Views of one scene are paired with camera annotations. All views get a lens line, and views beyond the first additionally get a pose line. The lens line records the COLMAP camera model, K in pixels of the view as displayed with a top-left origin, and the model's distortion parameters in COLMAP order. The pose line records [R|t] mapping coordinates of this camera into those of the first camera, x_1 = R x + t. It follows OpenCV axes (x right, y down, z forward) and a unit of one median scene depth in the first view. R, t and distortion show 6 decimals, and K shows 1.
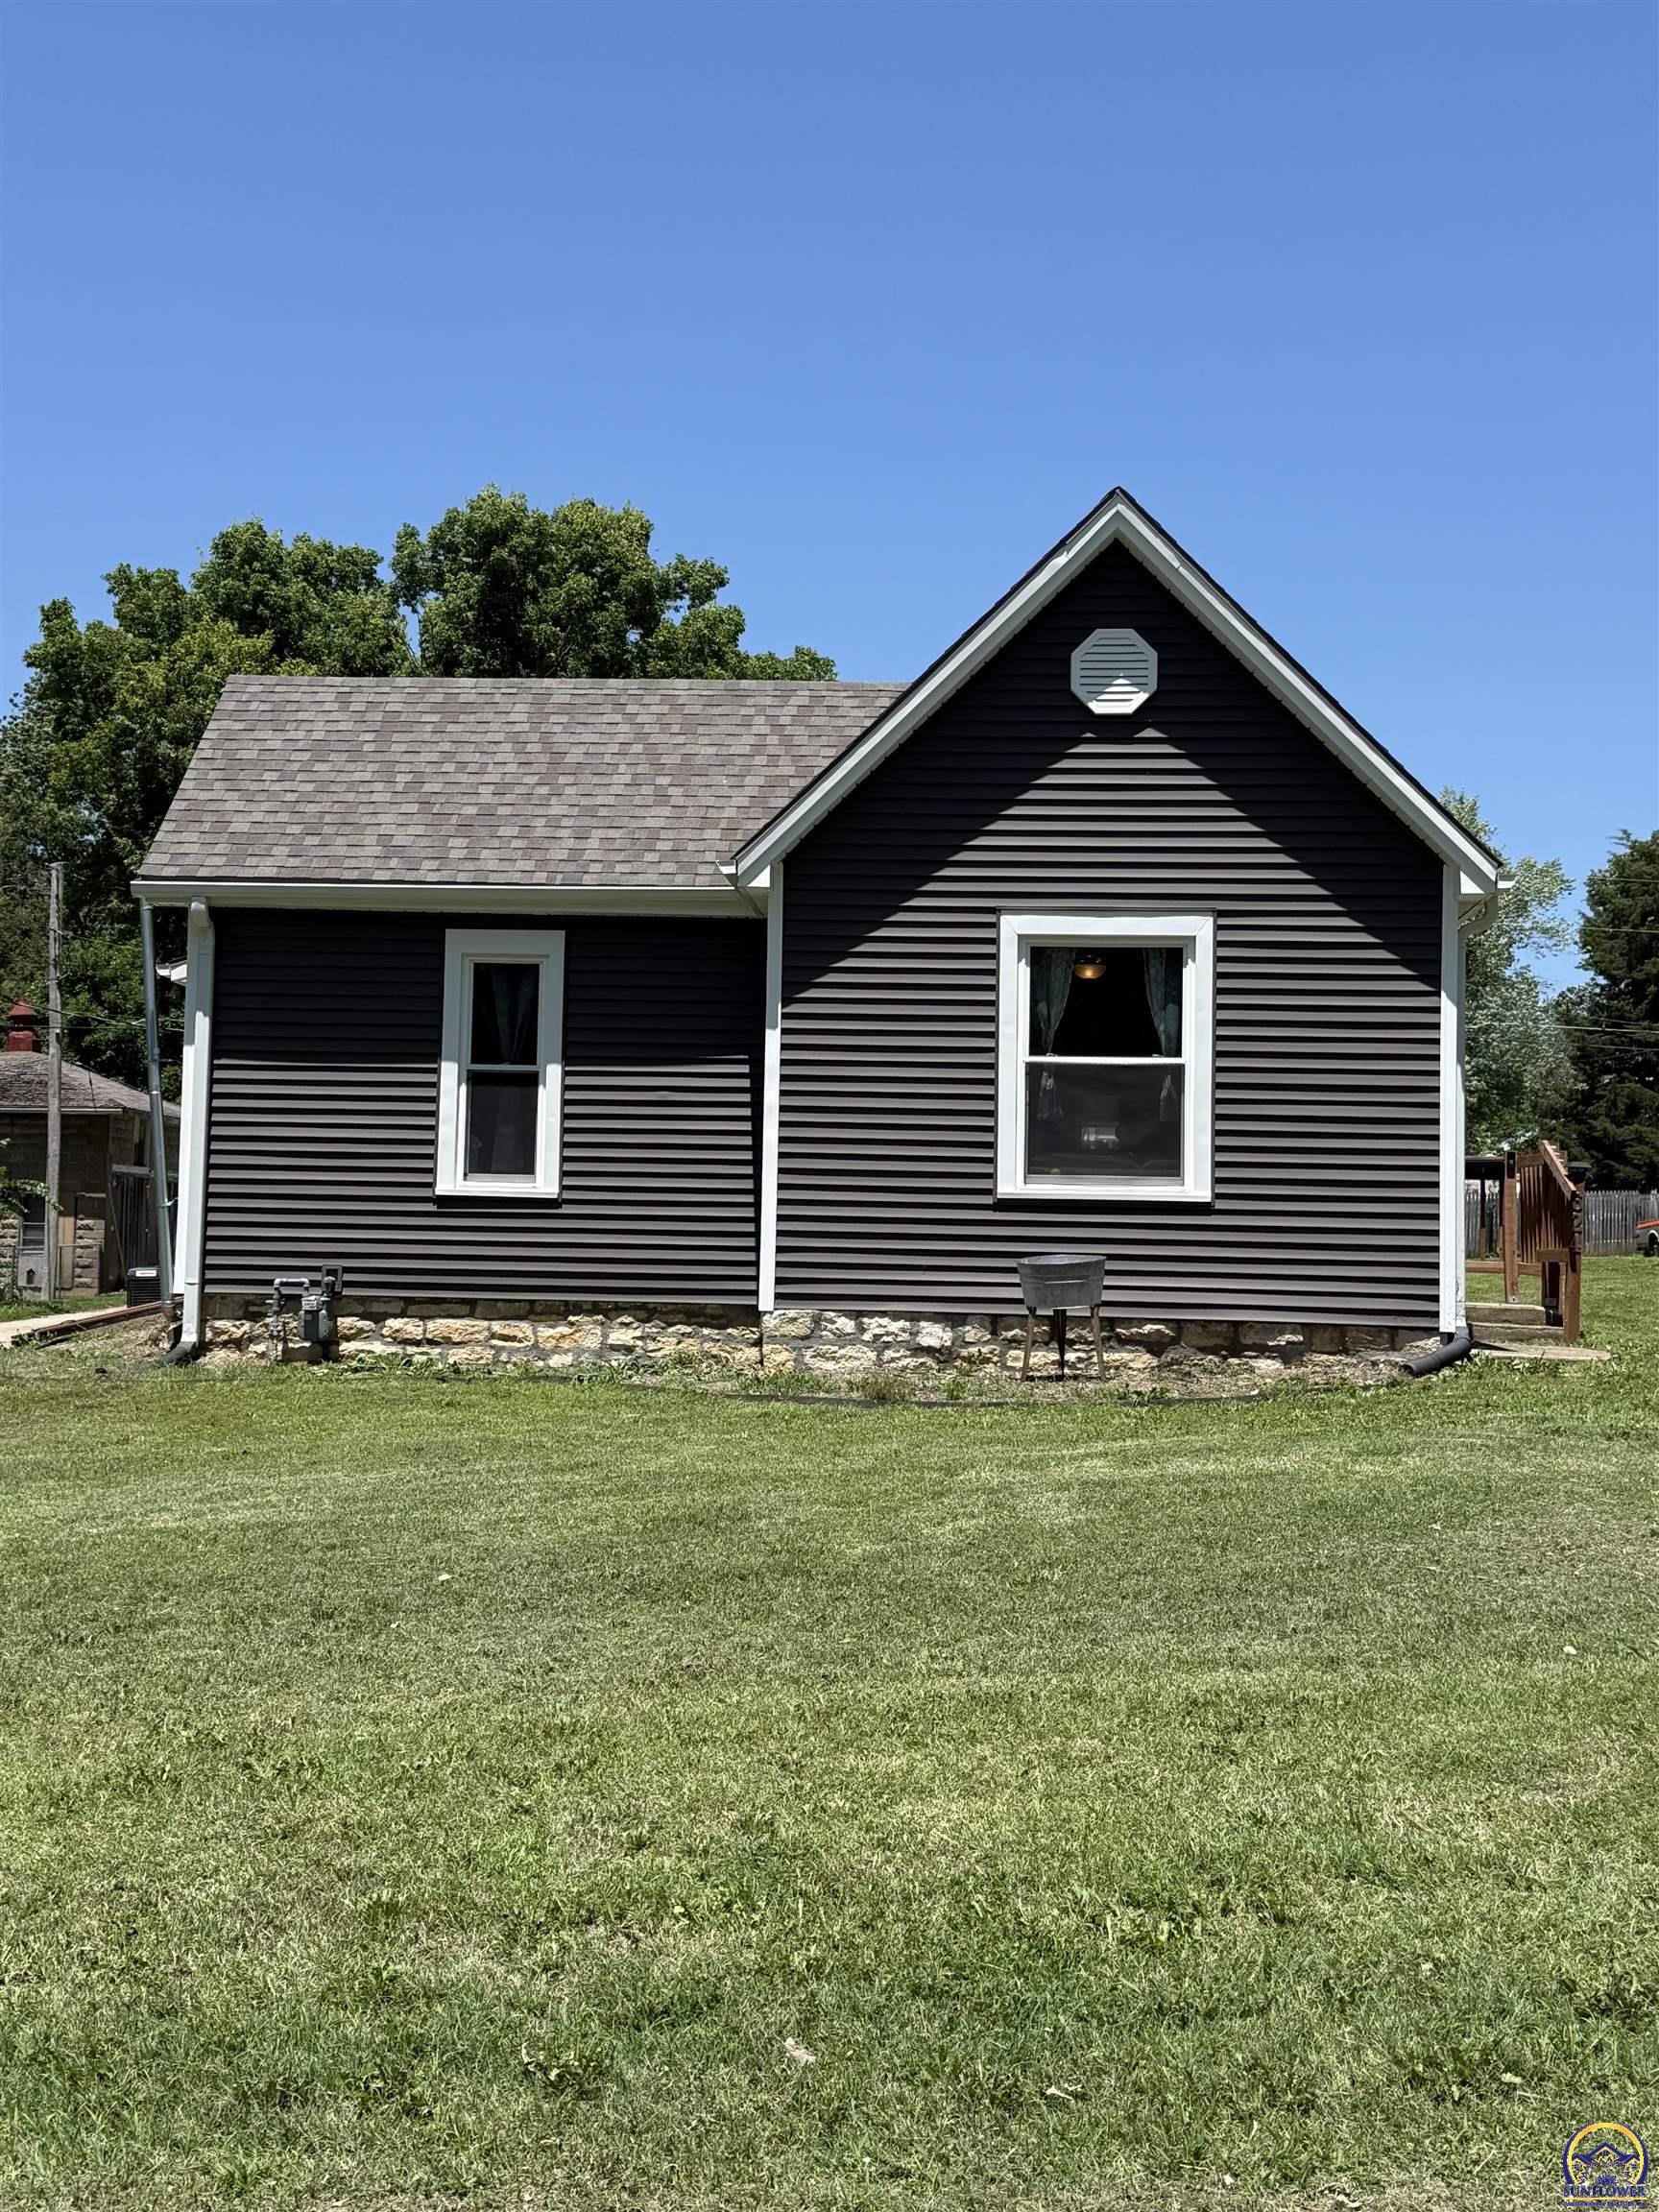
lens RADIAL K [[2791.3, 0, 829.5], [0, 2791.3, 1106.0], [0, 0, 1]] dist [0.124331, 0.003951]
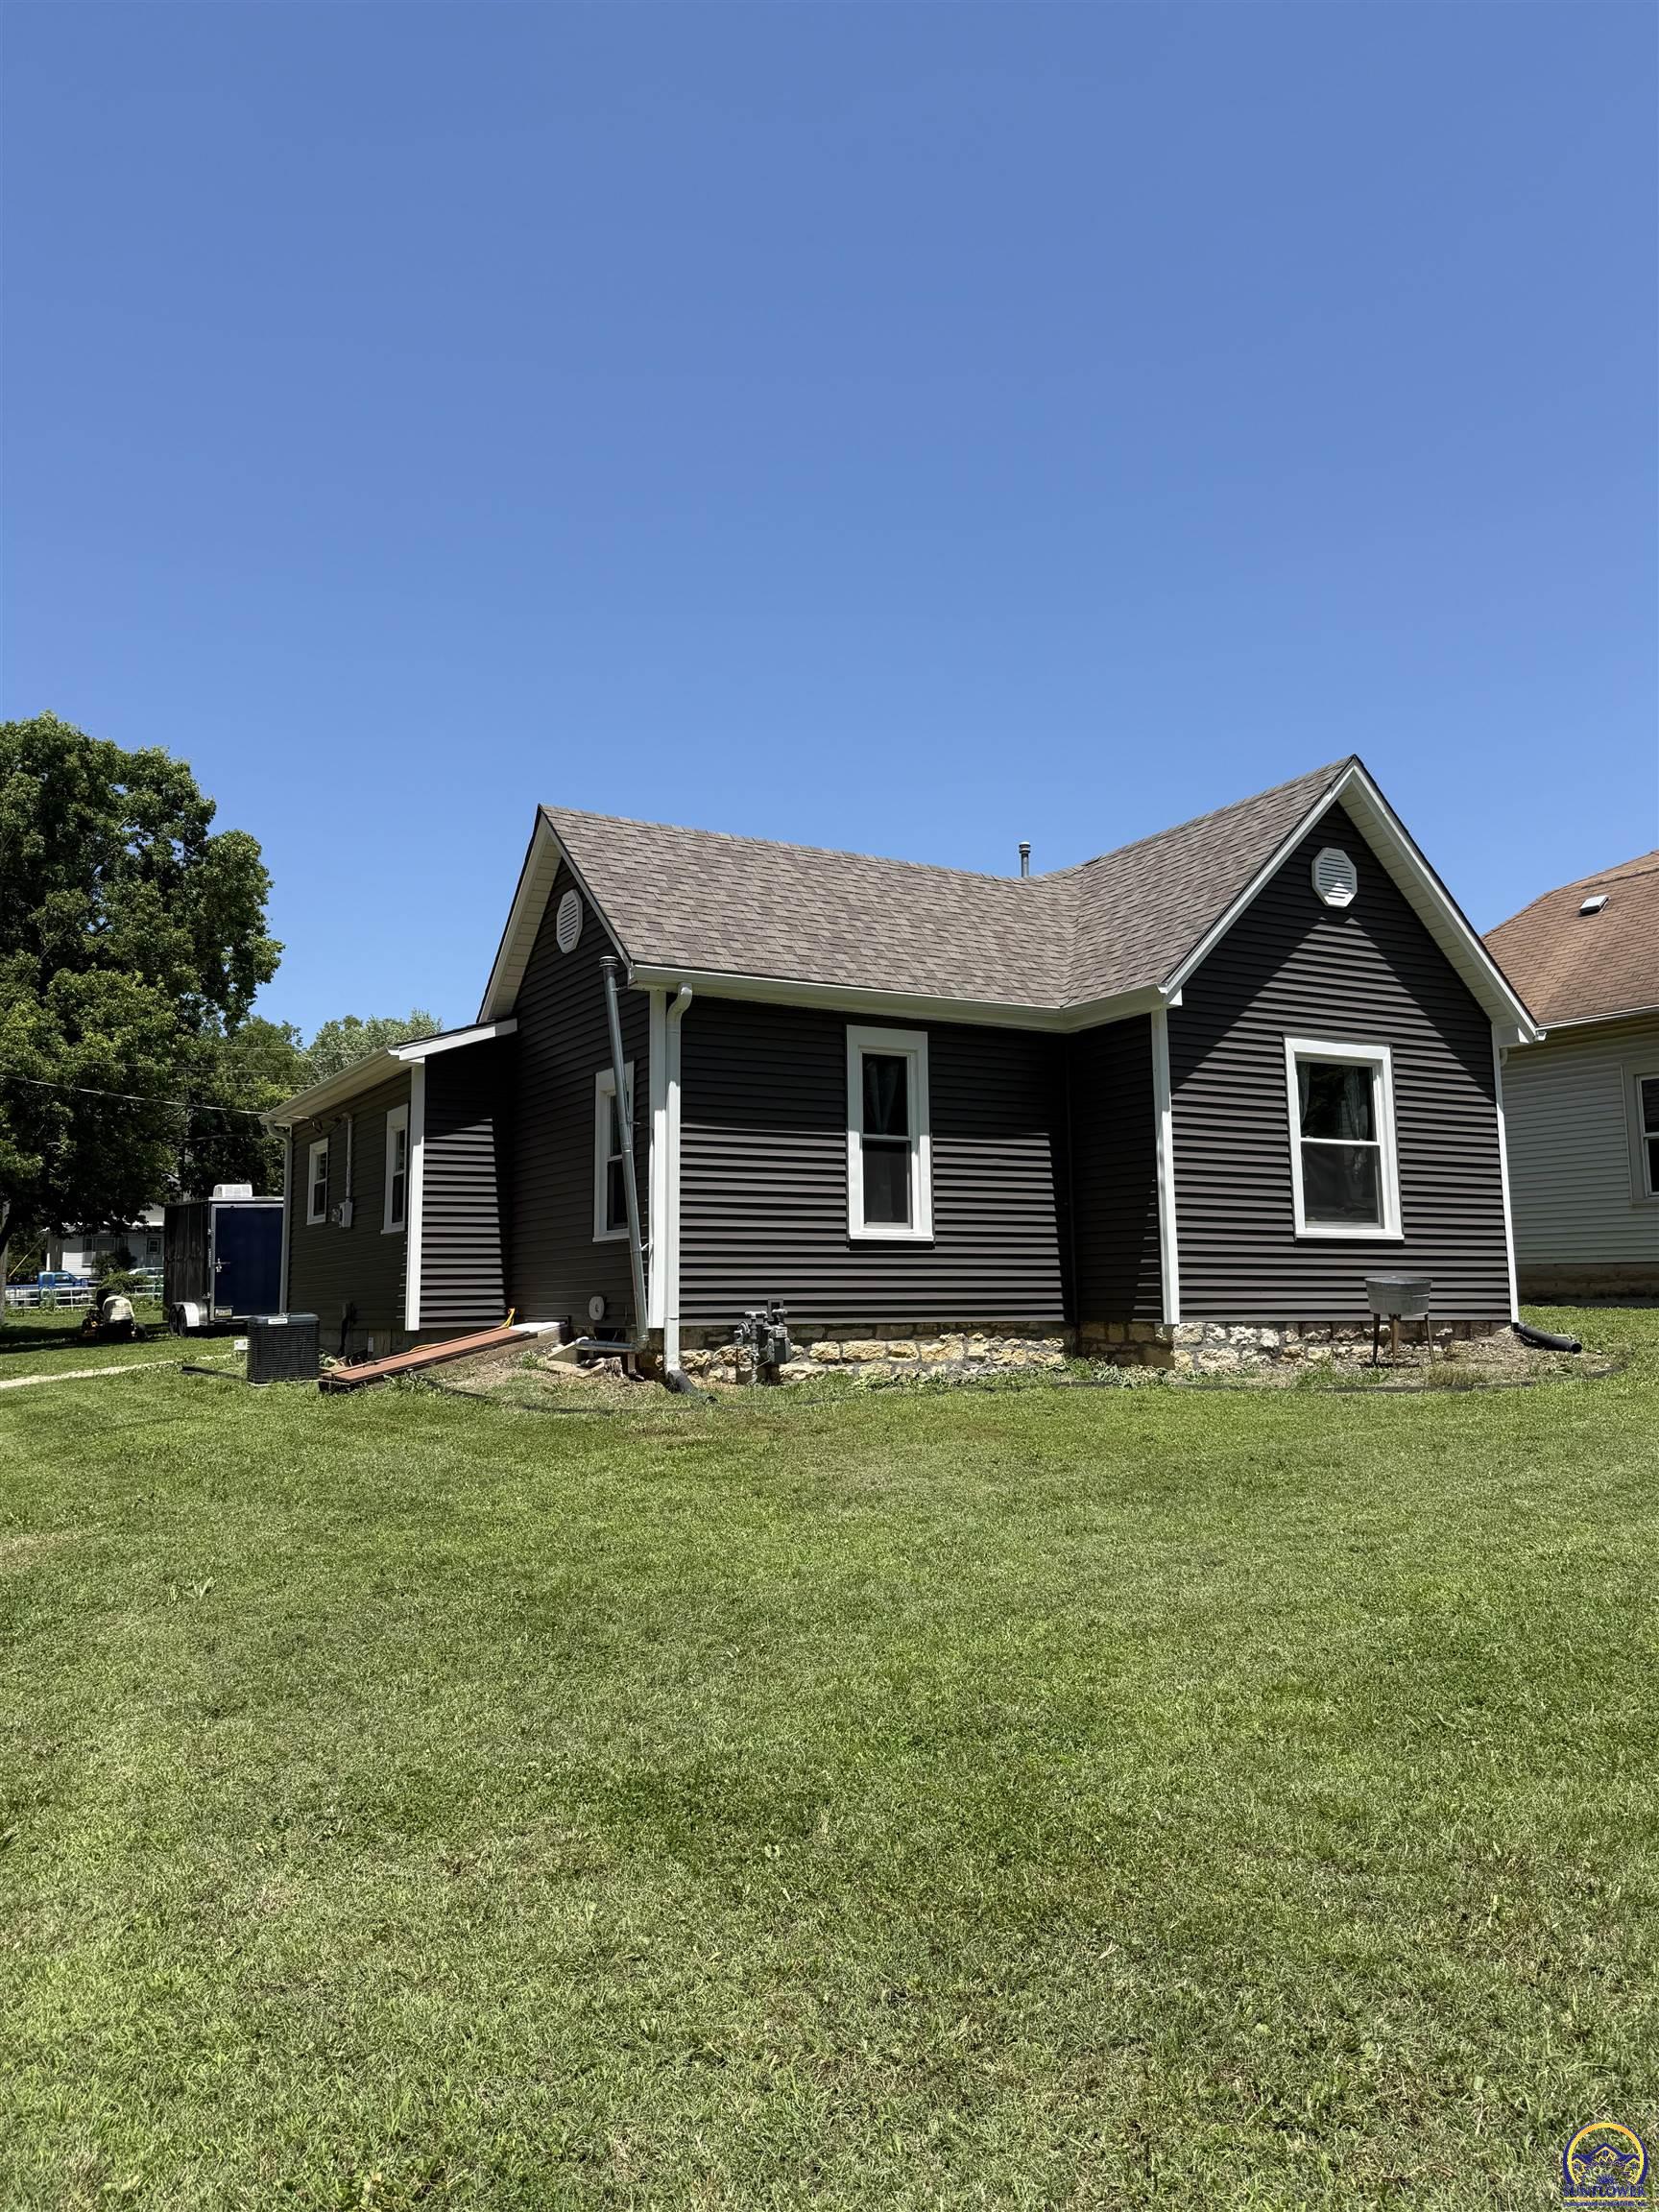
lens RADIAL K [[1588.1, 0, 829.5], [0, 1588.1, 1106.0], [0, 0, 1]] dist [0.075045, -0.094611]
pose [[0.831395, 0.039820, 0.554253, -0.576407], [-0.006342, 0.998044, -0.062191, 0.018099], [-0.555646, 0.048190, 0.830021, 0.456404]]
